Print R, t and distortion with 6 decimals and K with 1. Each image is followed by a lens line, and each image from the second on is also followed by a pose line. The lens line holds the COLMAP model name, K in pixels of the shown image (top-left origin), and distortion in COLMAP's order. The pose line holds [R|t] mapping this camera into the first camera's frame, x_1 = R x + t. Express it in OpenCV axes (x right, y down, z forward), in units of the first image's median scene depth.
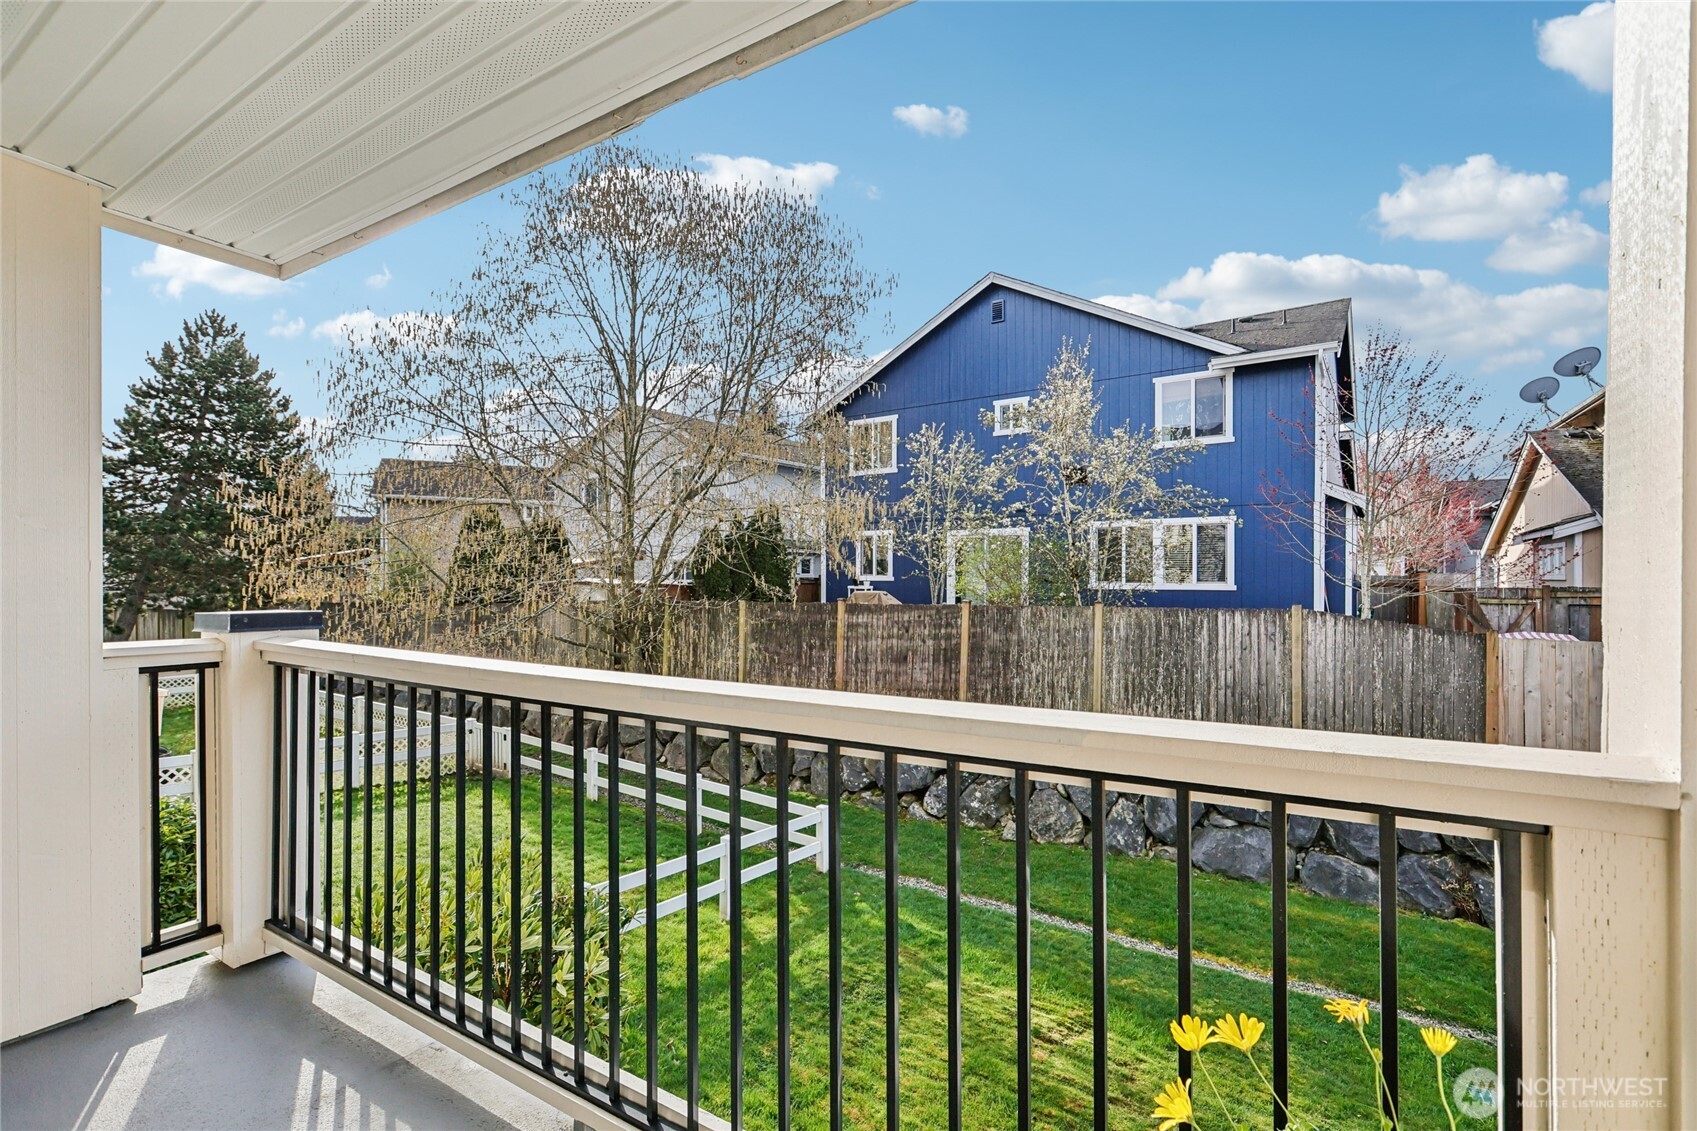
lens RADIAL K [[769.2, 0, 841.6], [0, 769.2, 565.2], [0, 0, 1]] dist [-0.001124, 0.000265]
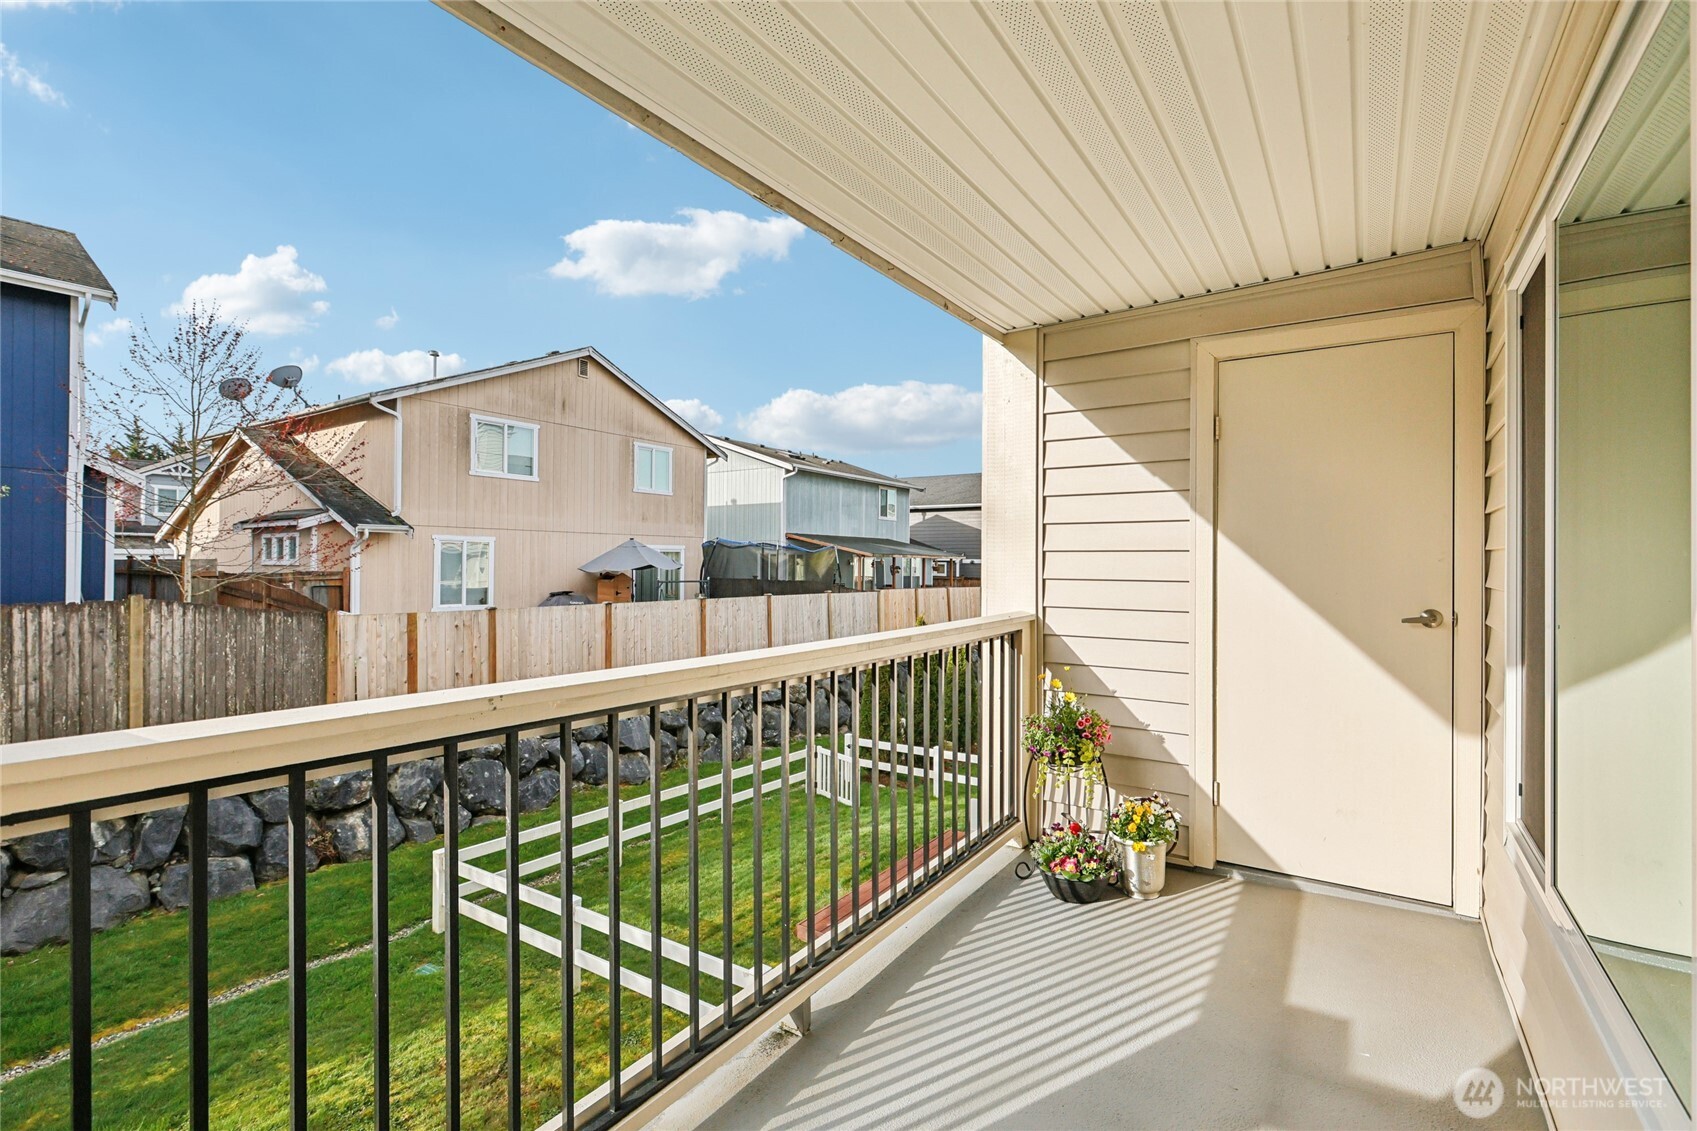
lens RADIAL K [[769.2, 0, 842.7], [0, 769.2, 566.5], [0, 0, 1]] dist [-0.001124, 0.000265]
pose [[0.042663, -0.004175, 0.999081, -0.245036], [-0.017615, 0.999833, 0.004930, 0.001486], [-0.998934, -0.017809, 0.042583, 0.169265]]
